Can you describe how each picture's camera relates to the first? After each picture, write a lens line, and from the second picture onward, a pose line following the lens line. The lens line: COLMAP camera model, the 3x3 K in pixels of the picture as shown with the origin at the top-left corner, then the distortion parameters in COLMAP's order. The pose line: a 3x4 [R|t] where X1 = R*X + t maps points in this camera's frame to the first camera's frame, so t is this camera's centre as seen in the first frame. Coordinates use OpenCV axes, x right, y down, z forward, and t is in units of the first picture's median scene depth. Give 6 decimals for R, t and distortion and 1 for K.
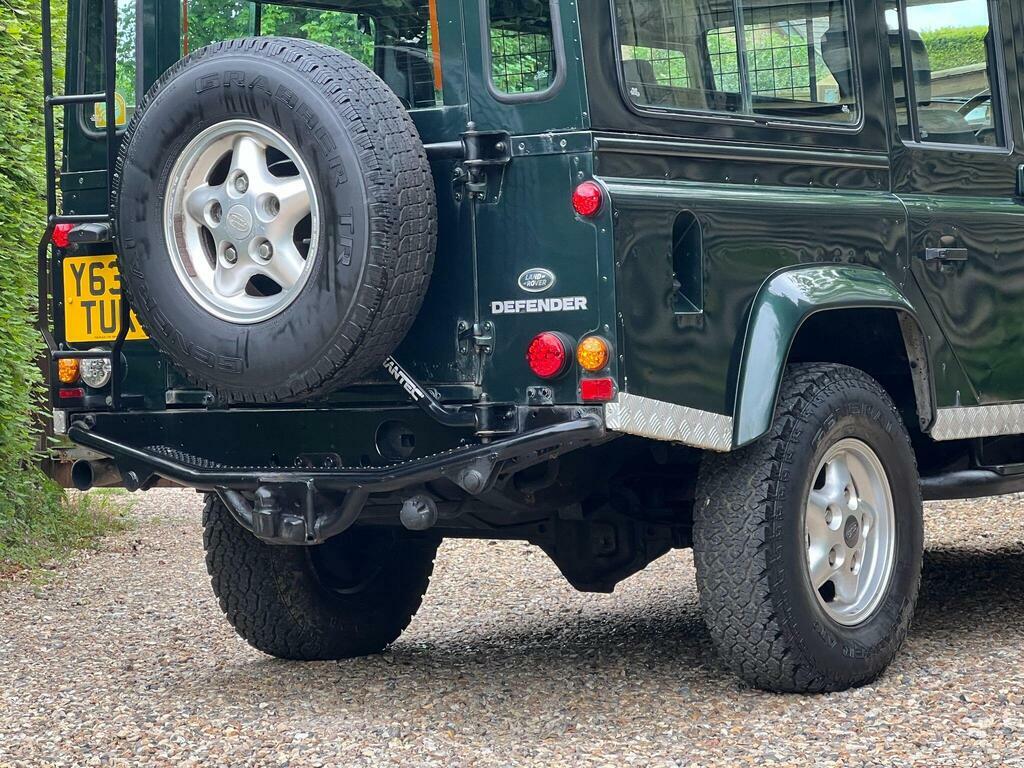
lens RADIAL K [[2798.2, 0, 507.5], [0, 2798.2, 356.9], [0, 0, 1]] dist [-0.402523, 10.764237]
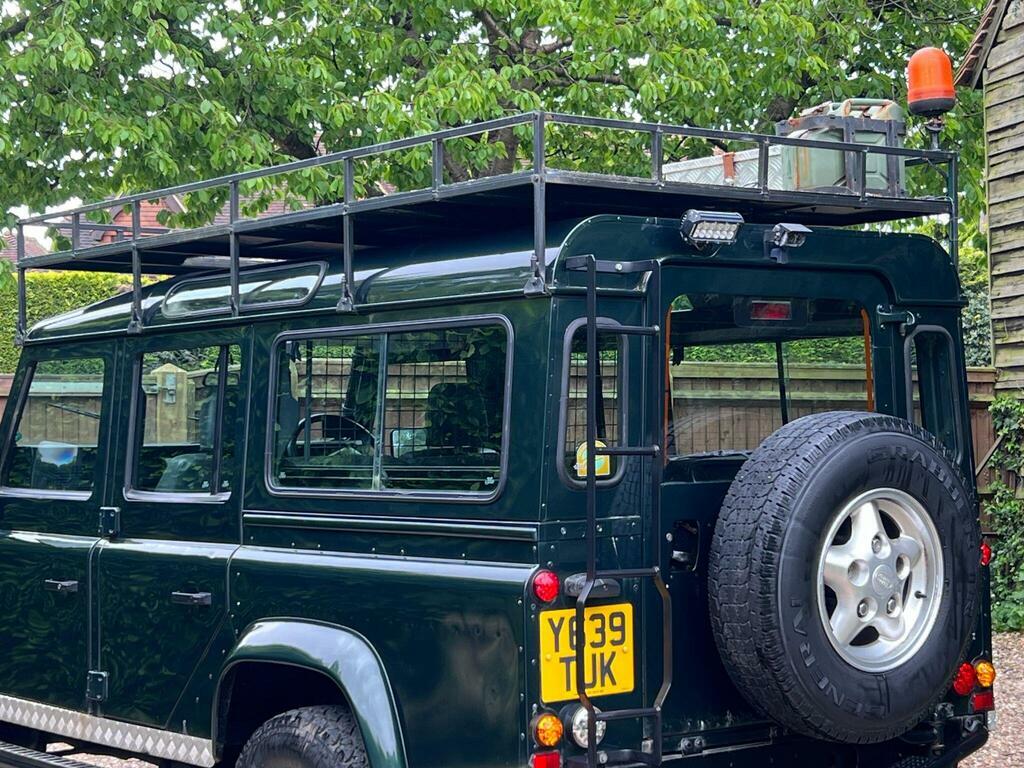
lens RADIAL K [[2031.0, 0, 506.4], [0, 2031.0, 408.5], [0, 0, 1]] dist [0.266572, -0.936854]
pose [[0.282956, 0.035334, 0.958482, -0.832853], [0.012952, 0.999089, -0.040655, -0.077243], [-0.959046, 0.023917, 0.282240, 0.822394]]
